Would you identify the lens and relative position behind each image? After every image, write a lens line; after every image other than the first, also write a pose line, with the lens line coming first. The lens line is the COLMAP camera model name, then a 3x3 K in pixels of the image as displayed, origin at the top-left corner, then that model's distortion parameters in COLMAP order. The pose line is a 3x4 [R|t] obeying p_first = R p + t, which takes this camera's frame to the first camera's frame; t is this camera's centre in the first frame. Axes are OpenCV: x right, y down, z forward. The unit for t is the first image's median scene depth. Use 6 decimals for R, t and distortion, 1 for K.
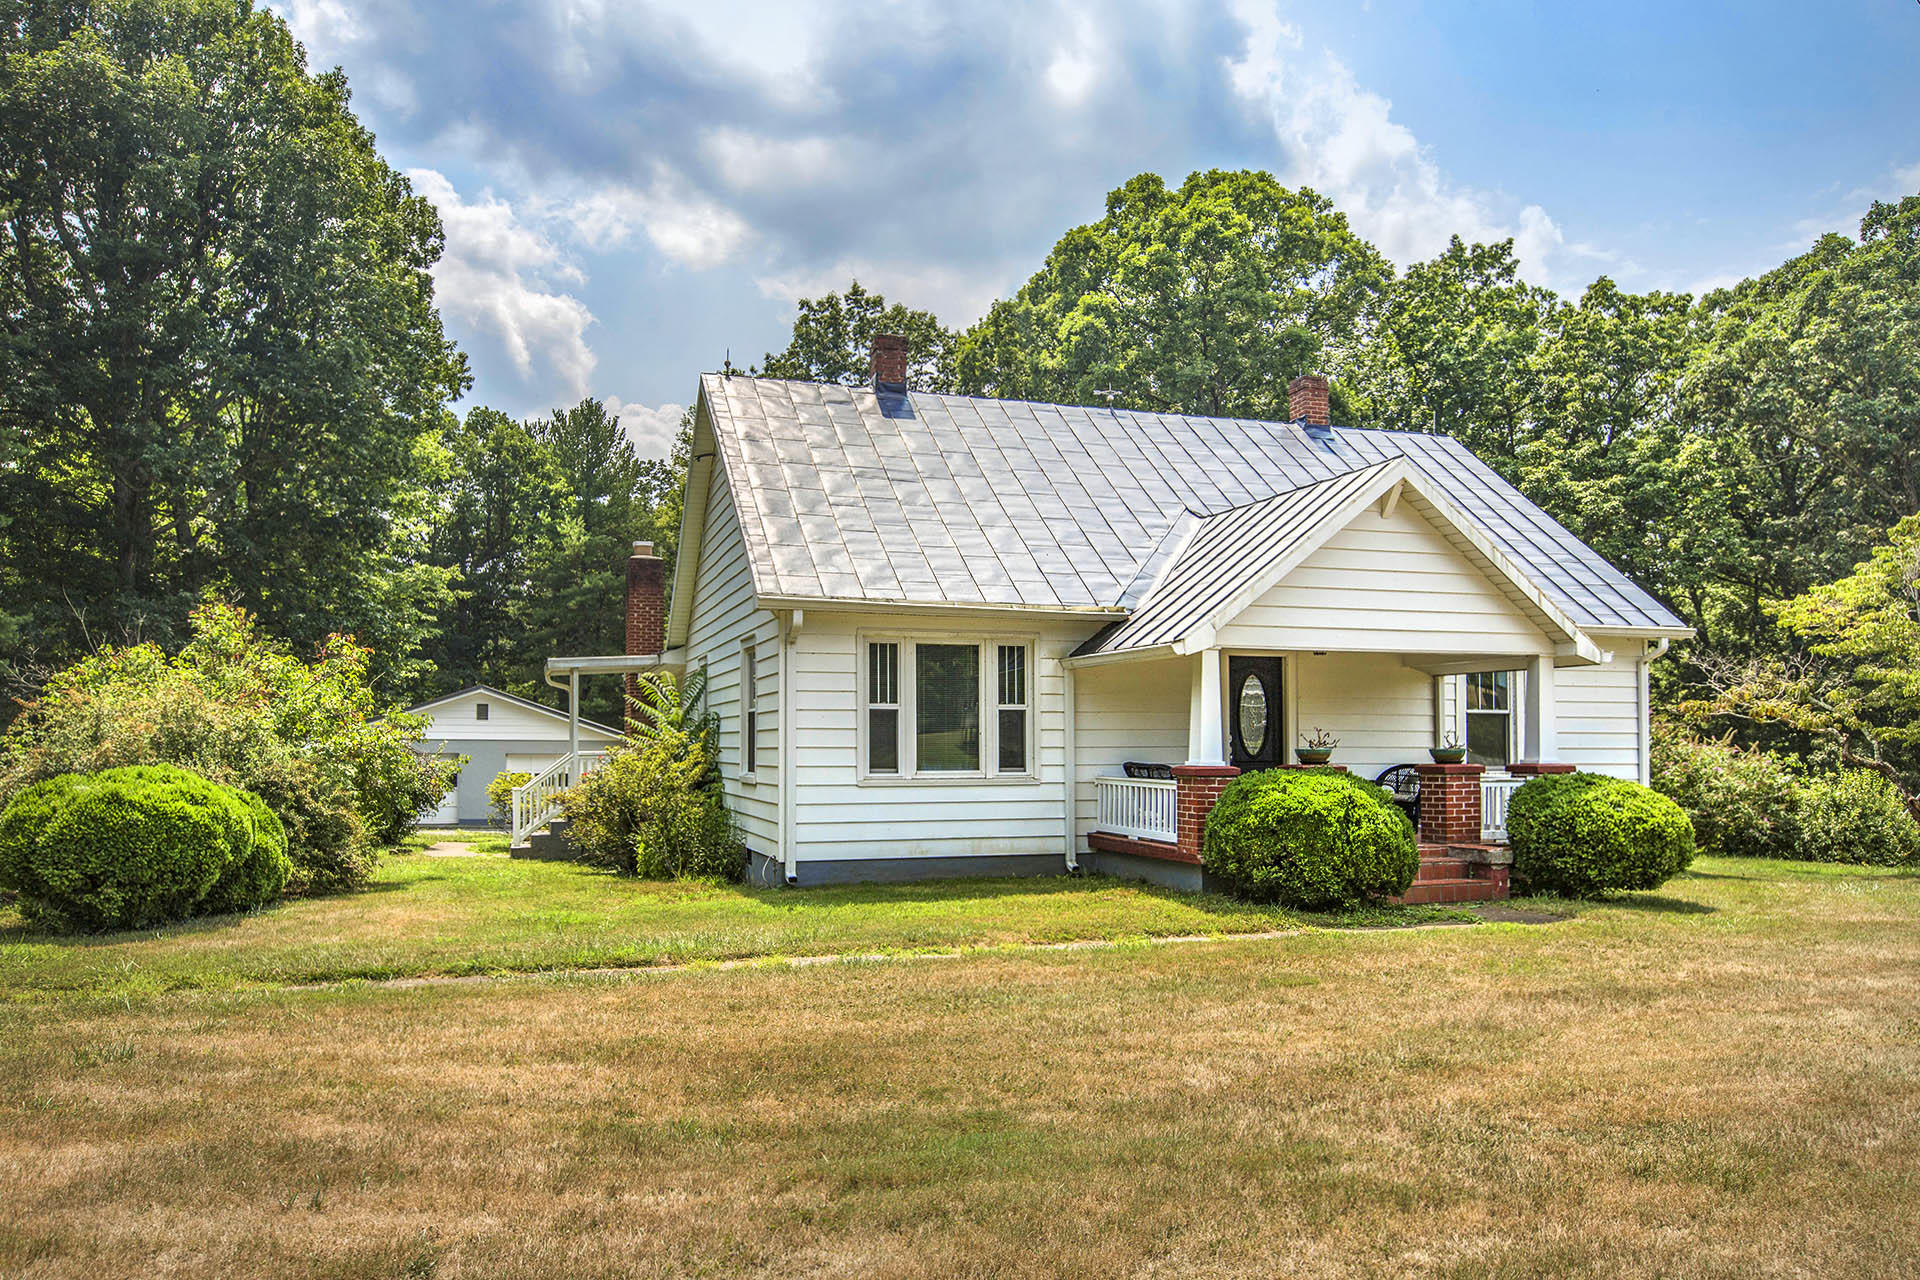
lens RADIAL K [[1344.2, 0, 962.4], [0, 1344.2, 774.6], [0, 0, 1]] dist [0.001380, 0.004763]
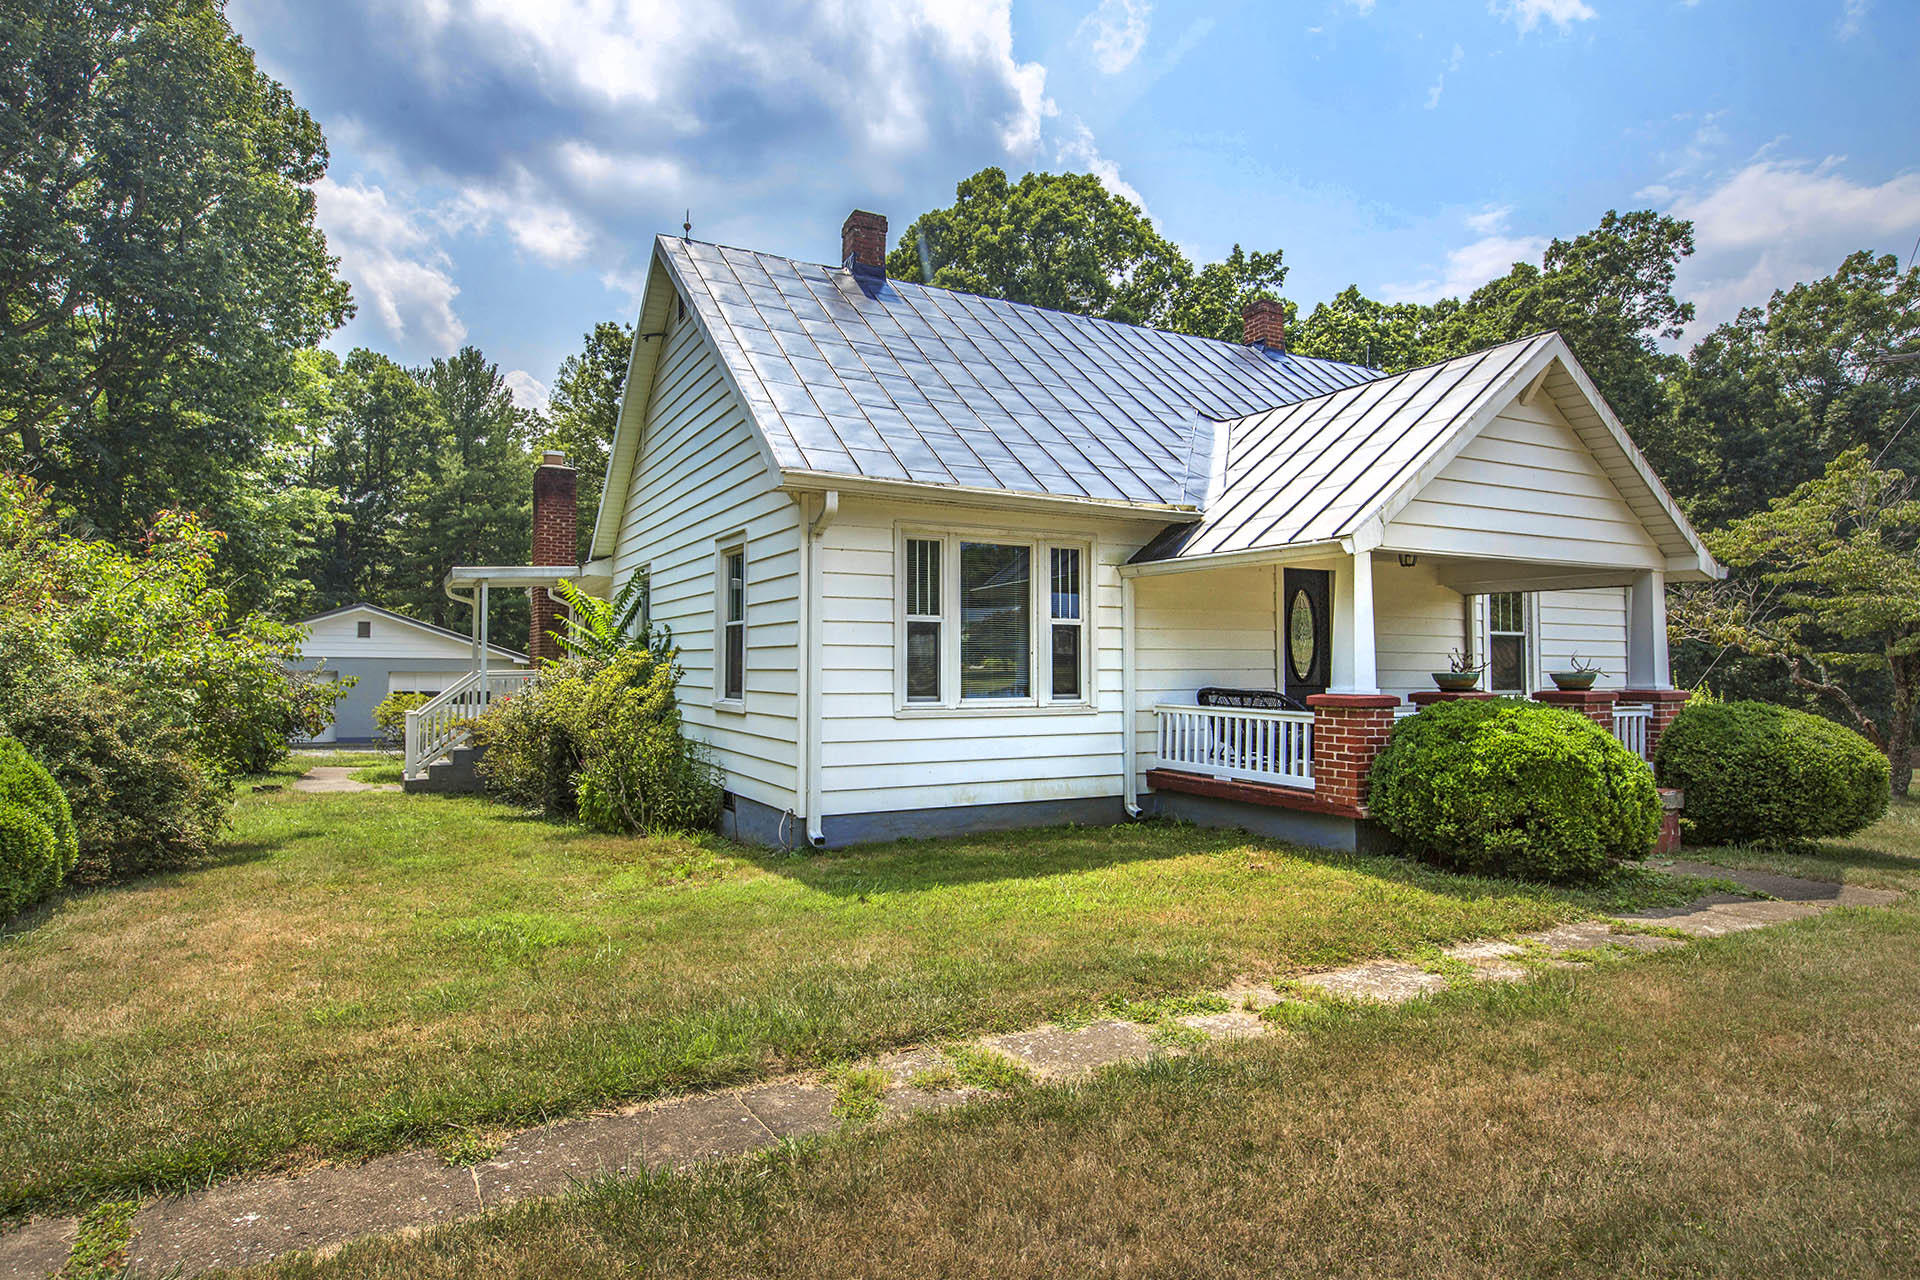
lens RADIAL K [[1067.9, 0, 957.6], [0, 1067.9, 663.2], [0, 0, 1]] dist [0.005797, 0.000137]
pose [[0.985470, 0.004226, 0.169795, -0.118591], [-0.000283, 0.999730, -0.023244, -0.007420], [-0.169847, 0.022858, 0.985205, 0.296416]]
